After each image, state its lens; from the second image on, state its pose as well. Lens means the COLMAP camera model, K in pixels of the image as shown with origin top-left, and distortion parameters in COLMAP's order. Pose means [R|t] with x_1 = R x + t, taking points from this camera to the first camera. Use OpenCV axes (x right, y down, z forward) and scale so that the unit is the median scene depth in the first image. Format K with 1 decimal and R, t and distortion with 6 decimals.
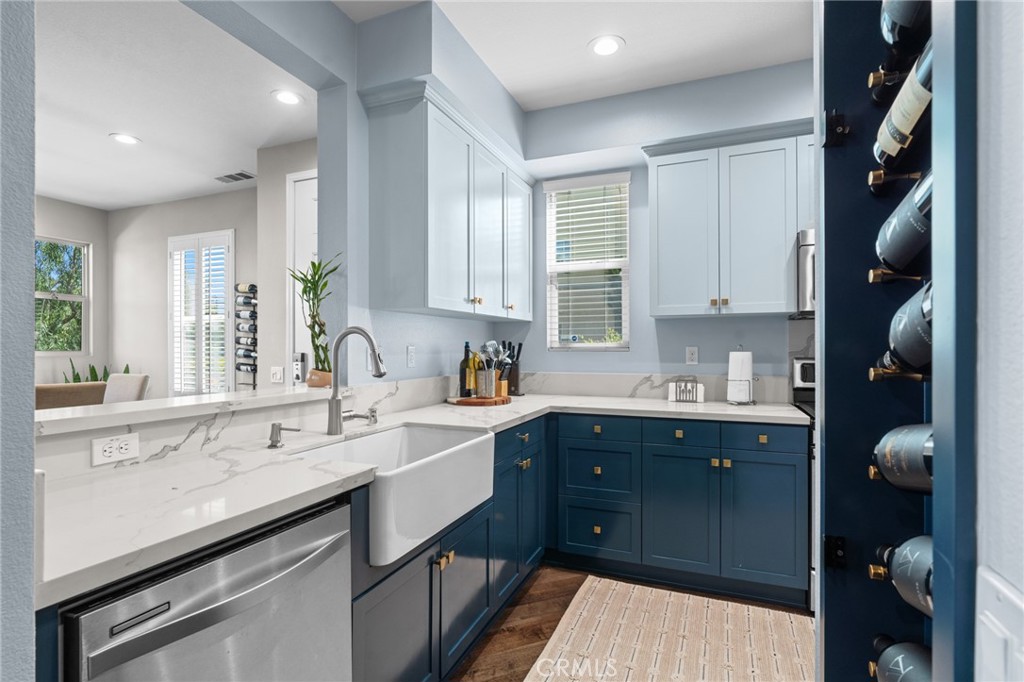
lens RADIAL K [[496.2, 0, 508.7], [0, 496.2, 345.9], [0, 0, 1]] dist [0.000157, -0.000205]
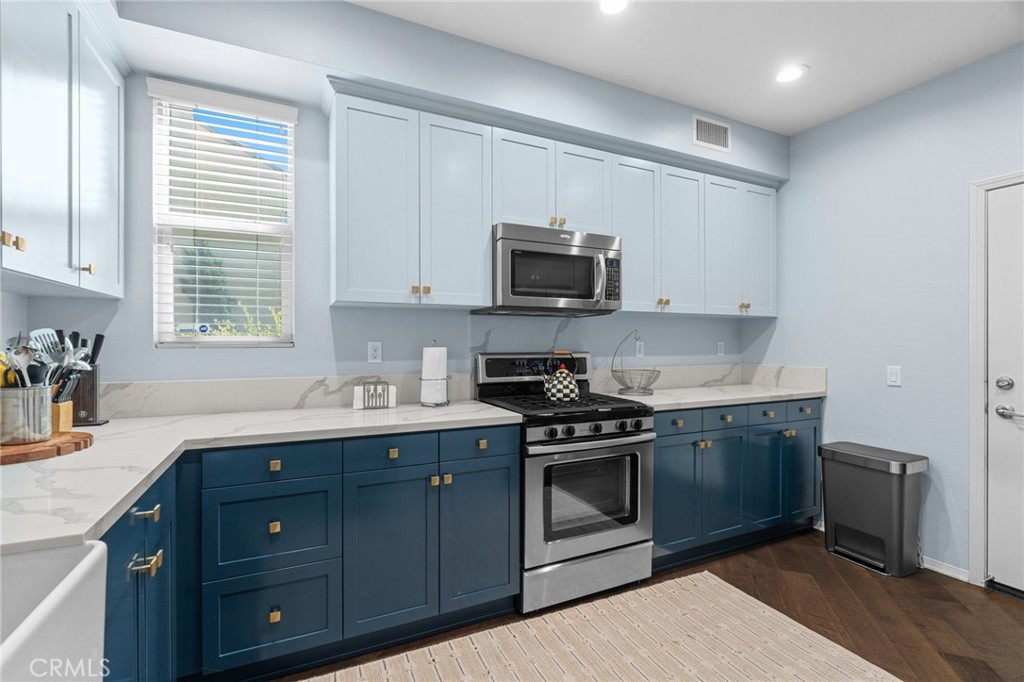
lens RADIAL K [[456.2, 0, 500.0], [0, 456.2, 343.7], [0, 0, 1]] dist [-0.011039, 0.005243]
pose [[0.676145, -0.000048, 0.736769, -0.057706], [-0.004329, 0.999982, 0.004038, 0.001476], [-0.736756, -0.005920, 0.676133, 0.323475]]
